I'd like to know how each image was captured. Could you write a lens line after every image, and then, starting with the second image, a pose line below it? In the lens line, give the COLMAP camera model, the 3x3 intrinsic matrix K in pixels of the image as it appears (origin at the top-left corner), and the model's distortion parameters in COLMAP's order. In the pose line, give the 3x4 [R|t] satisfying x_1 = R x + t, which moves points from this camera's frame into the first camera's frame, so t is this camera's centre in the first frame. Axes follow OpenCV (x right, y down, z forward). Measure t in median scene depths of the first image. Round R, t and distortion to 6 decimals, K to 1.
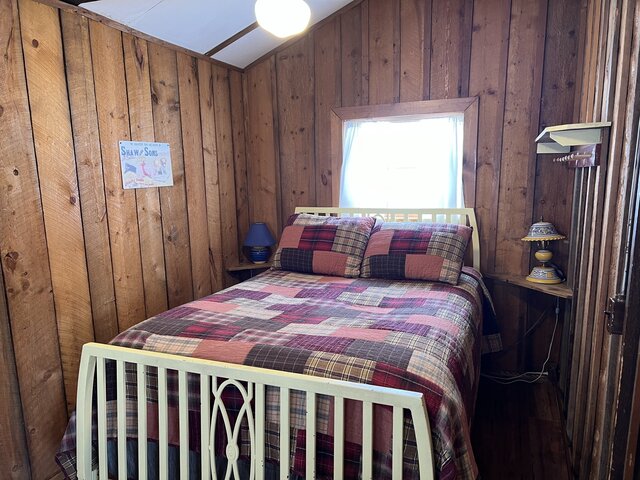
lens RADIAL K [[478.3, 0, 324.7], [0, 478.3, 254.8], [0, 0, 1]] dist [0.068441, -0.073192]
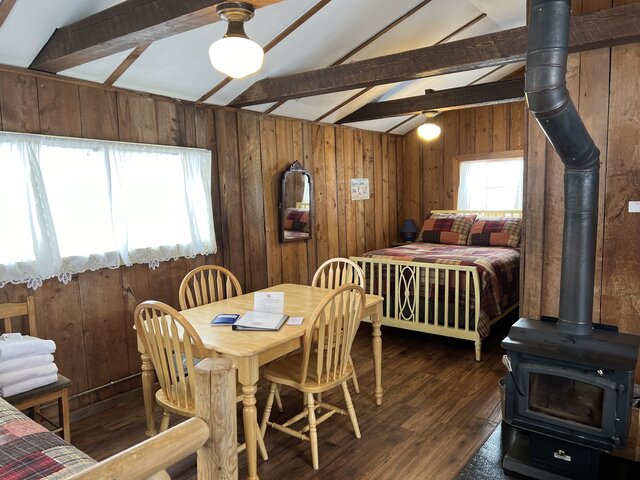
lens RADIAL K [[478.3, 0, 318.0], [0, 478.3, 237.1], [0, 0, 1]] dist [0.068441, -0.073192]
pose [[0.959205, 0.014677, -0.282329, 0.053555], [-0.034531, 0.997257, -0.065475, 0.172699], [0.280594, 0.072554, 0.957081, -1.076696]]
